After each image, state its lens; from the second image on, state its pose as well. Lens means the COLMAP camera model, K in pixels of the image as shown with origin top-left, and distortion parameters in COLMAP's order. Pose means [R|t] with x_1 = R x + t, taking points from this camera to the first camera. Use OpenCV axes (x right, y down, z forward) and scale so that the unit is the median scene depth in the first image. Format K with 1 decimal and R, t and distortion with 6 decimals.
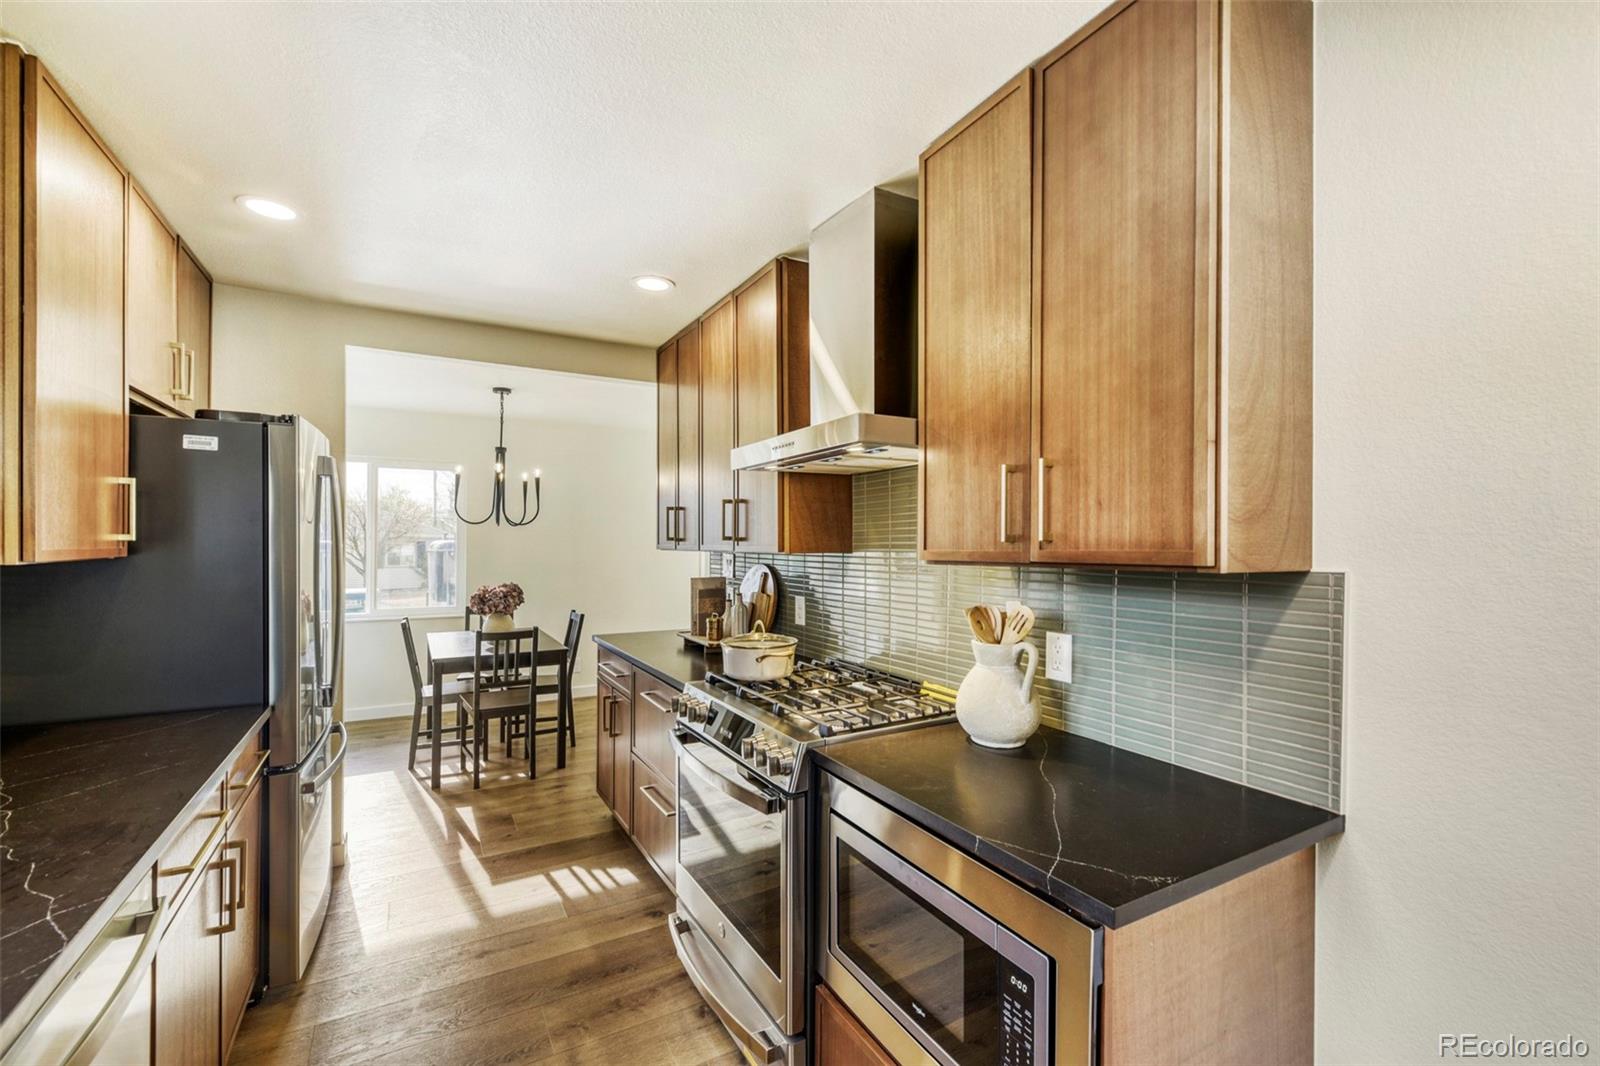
lens RADIAL K [[686.0, 0, 813.7], [0, 686.0, 537.2], [0, 0, 1]] dist [0.002720, -0.001045]
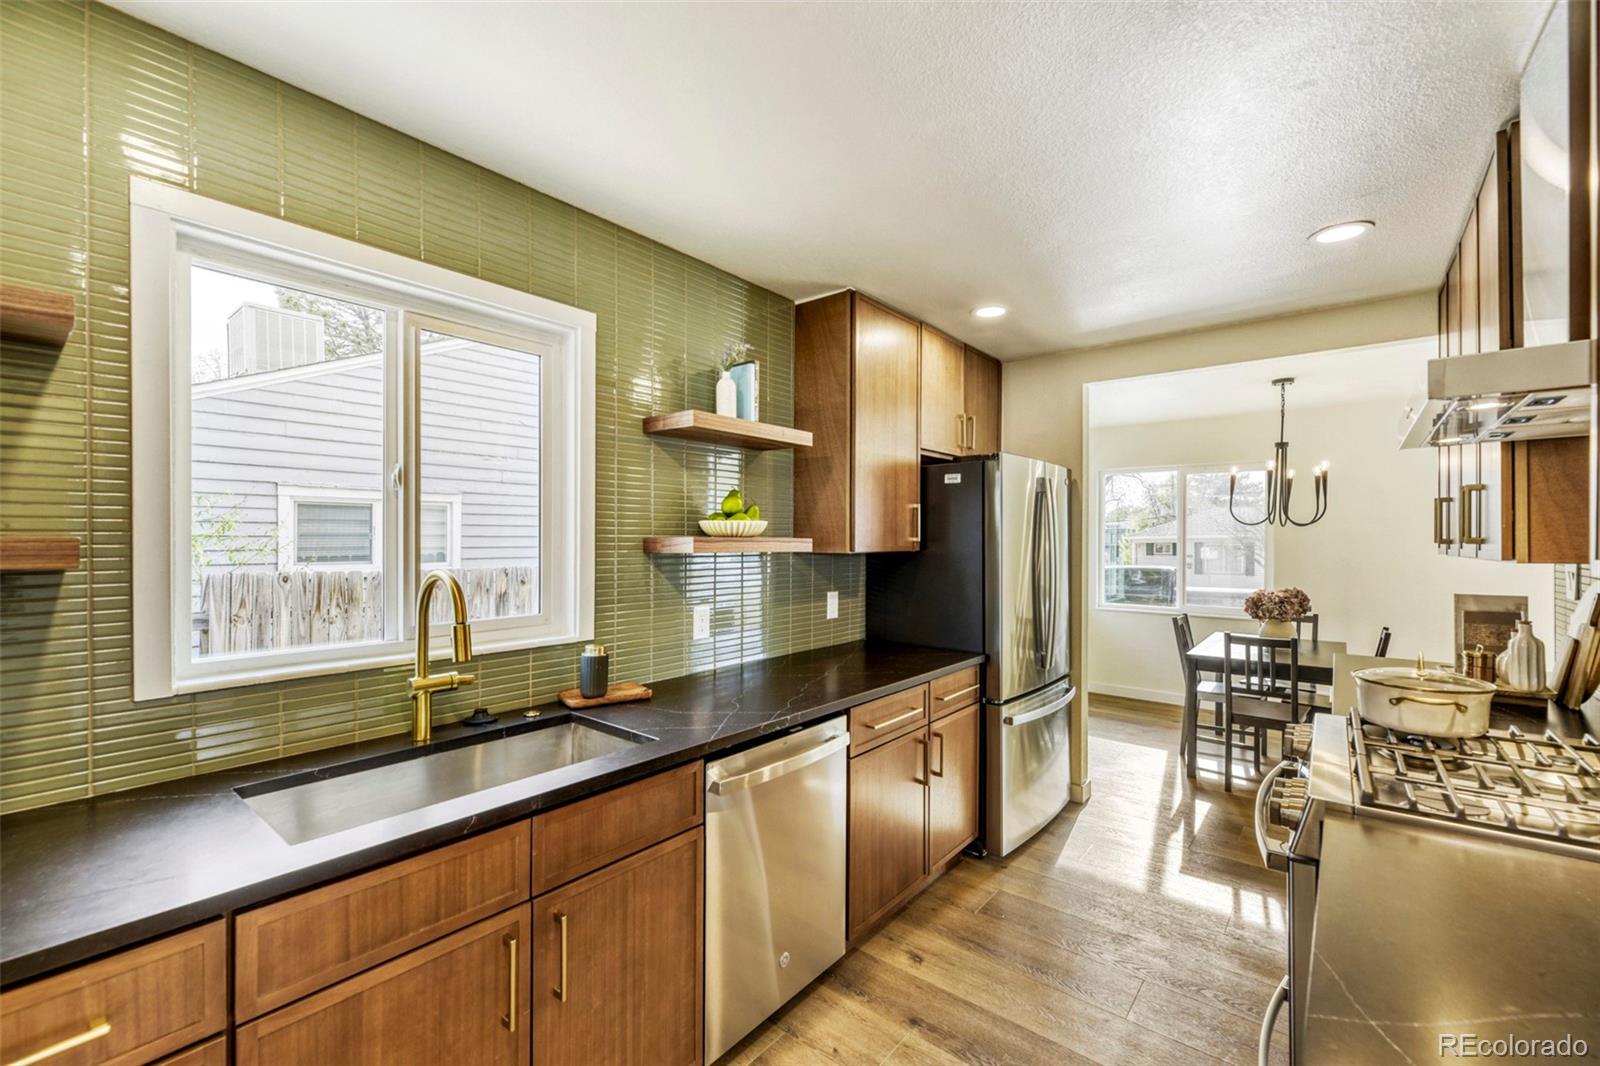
lens RADIAL K [[678.4, 0, 790.0], [0, 678.4, 532.7], [0, 0, 1]] dist [0.001880, -0.000660]
pose [[0.342134, -0.010300, -0.939595, 0.249207], [0.001274, 0.999944, -0.010497, 0.000724], [0.939650, 0.002394, 0.342128, 0.074957]]
